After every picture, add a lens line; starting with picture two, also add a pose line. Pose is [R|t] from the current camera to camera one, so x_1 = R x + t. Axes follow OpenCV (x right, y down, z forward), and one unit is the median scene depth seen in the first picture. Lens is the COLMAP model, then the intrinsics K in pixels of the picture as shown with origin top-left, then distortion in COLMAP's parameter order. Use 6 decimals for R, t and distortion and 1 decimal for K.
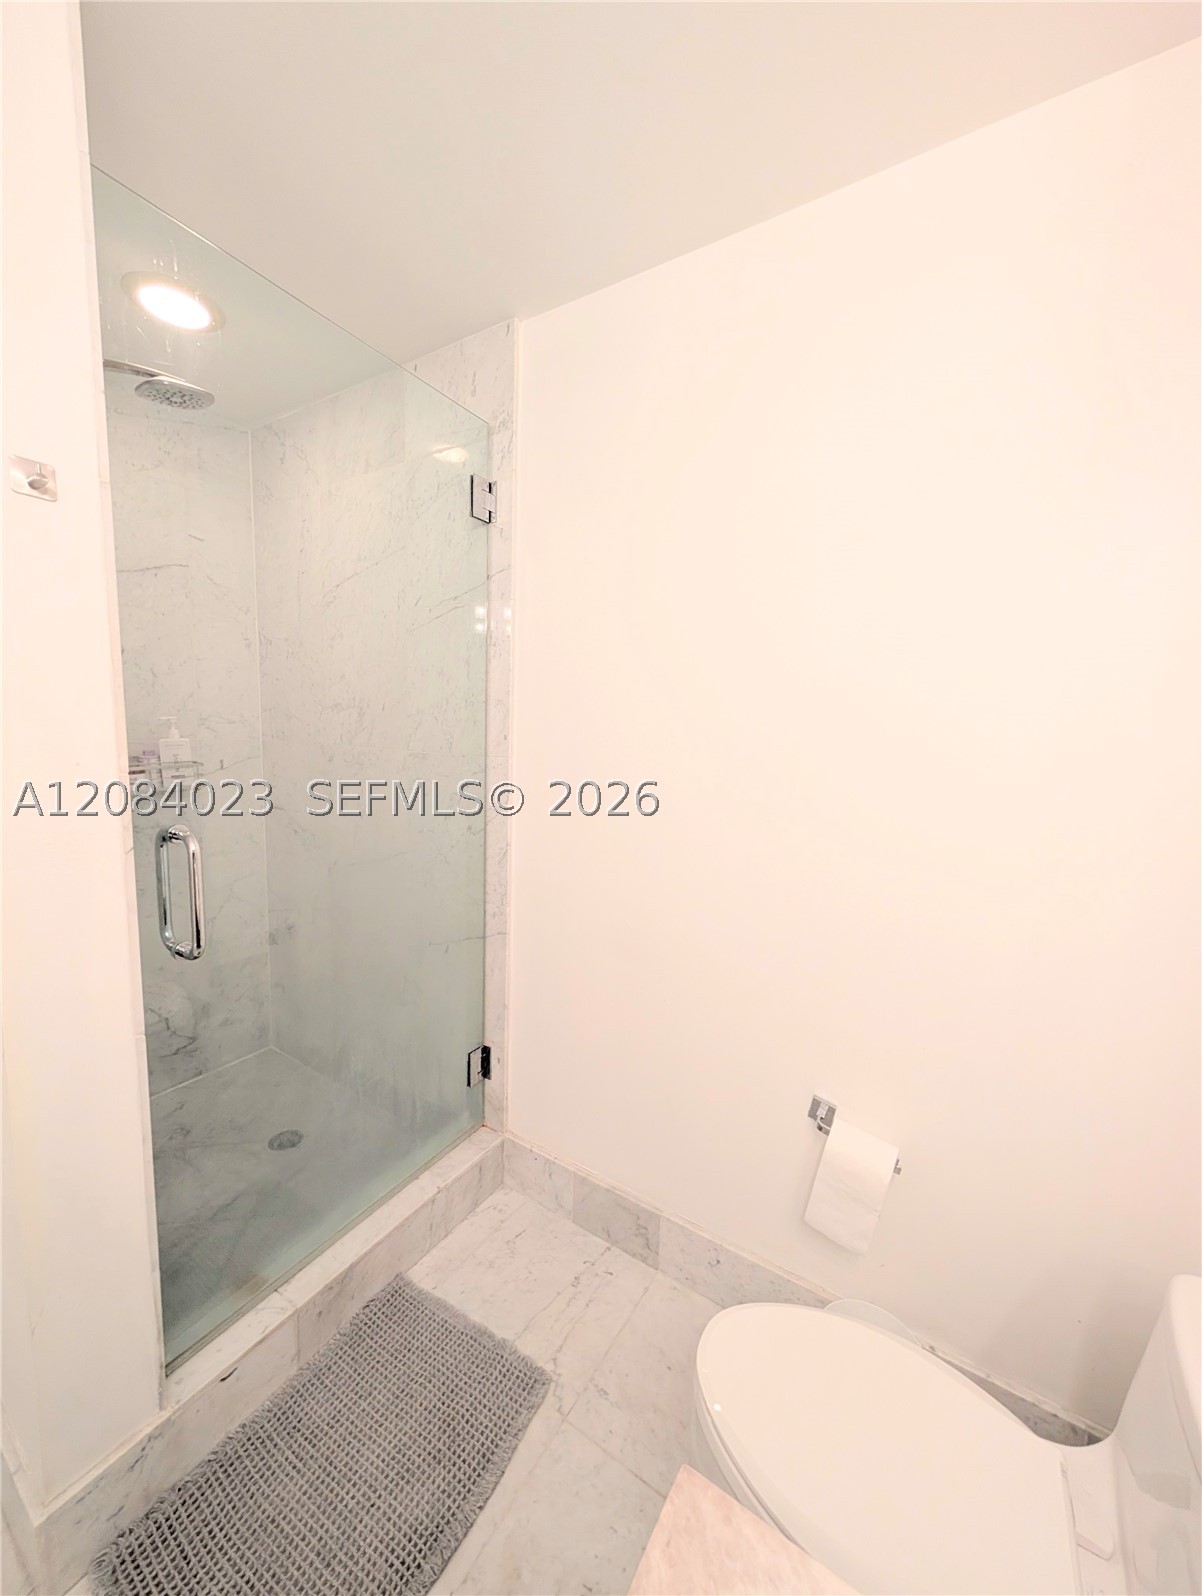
lens RADIAL K [[603.9, 0, 603.4], [0, 603.9, 794.2], [0, 0, 1]] dist [-0.000415, 0.000341]
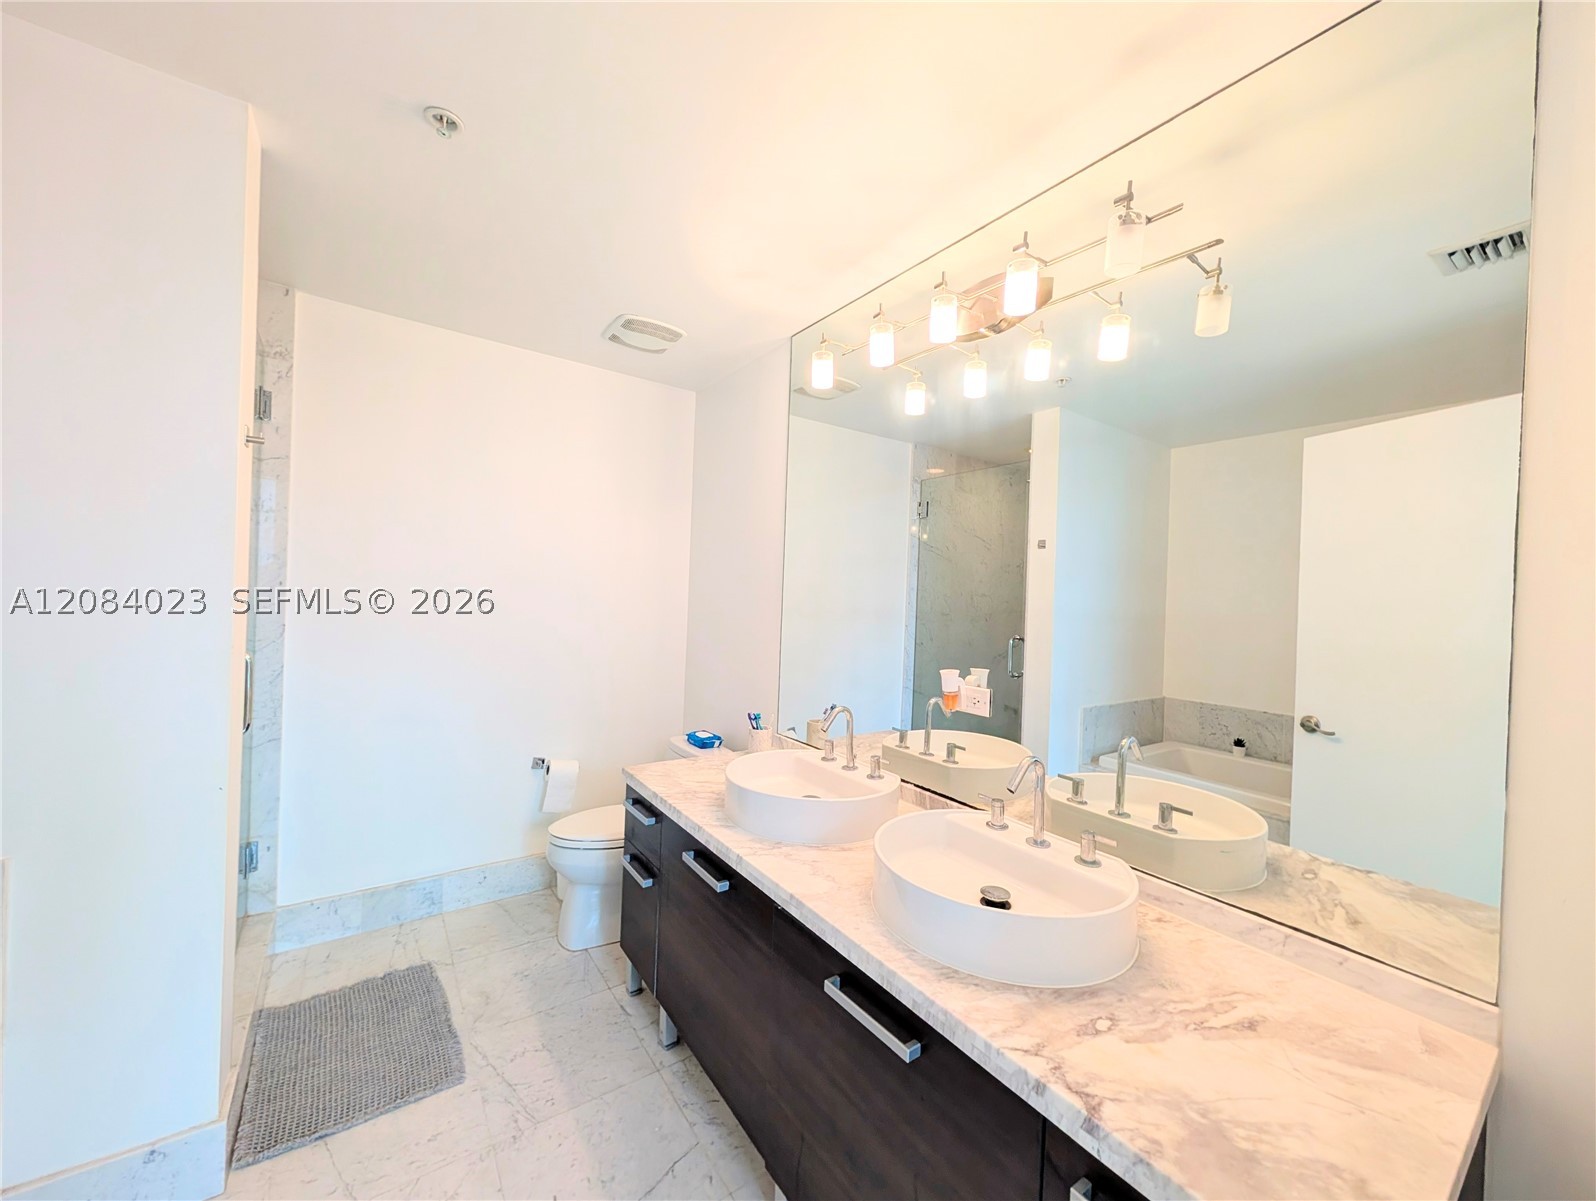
lens RADIAL K [[603.9, 0, 799.9], [0, 603.9, 597.7], [0, 0, 1]] dist [-0.000415, 0.000341]
pose [[0.382869, -0.021525, 0.923552, -0.986160], [0.090962, 0.995749, -0.014502, 0.060738], [-0.919313, 0.089561, 0.383199, -0.551851]]
